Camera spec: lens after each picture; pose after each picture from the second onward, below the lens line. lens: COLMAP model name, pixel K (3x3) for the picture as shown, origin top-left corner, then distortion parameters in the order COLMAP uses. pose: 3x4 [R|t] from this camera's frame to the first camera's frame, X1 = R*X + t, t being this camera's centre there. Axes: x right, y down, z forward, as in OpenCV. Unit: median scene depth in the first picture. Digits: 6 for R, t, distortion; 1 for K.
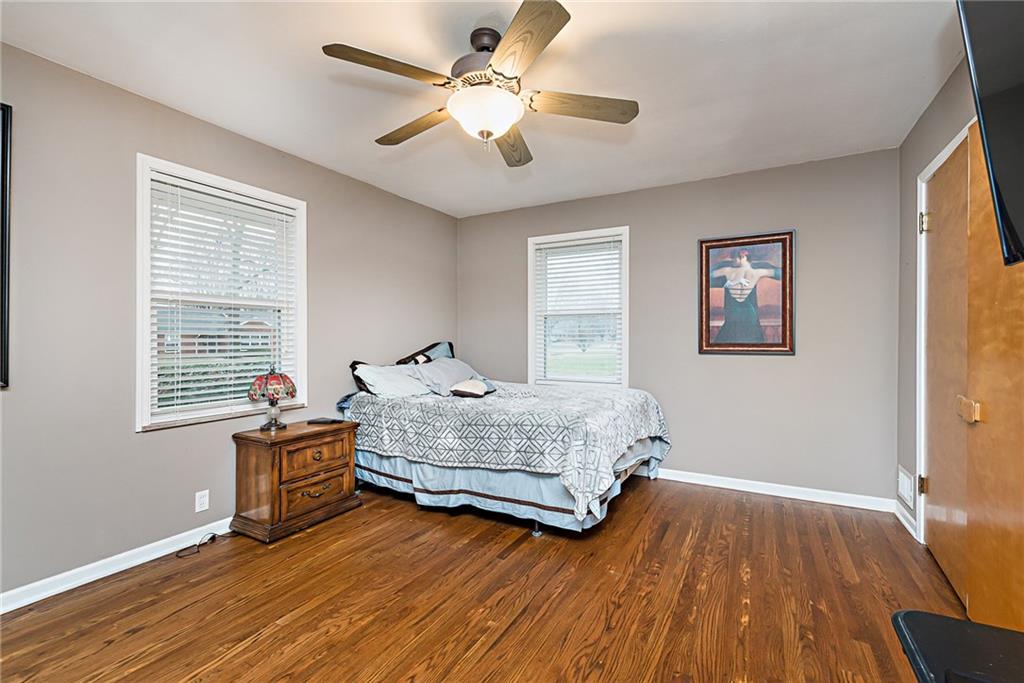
lens RADIAL K [[446.7, 0, 520.1], [0, 446.7, 337.4], [0, 0, 1]] dist [0.001007, -0.000240]
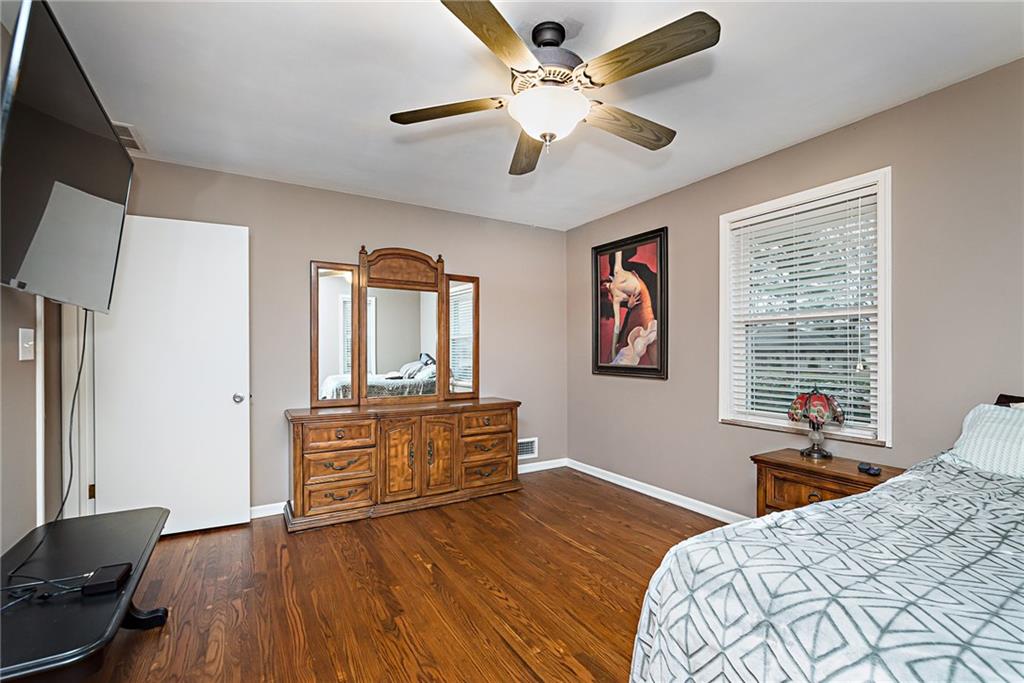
lens RADIAL K [[437.1, 0, 509.5], [0, 437.1, 351.2], [0, 0, 1]] dist [-0.000189, -0.000080]
pose [[-0.503457, -0.001237, -0.864019, 0.503338], [0.001001, 0.999997, -0.002015, -0.000802], [0.864019, -0.001879, -0.503455, 0.924032]]
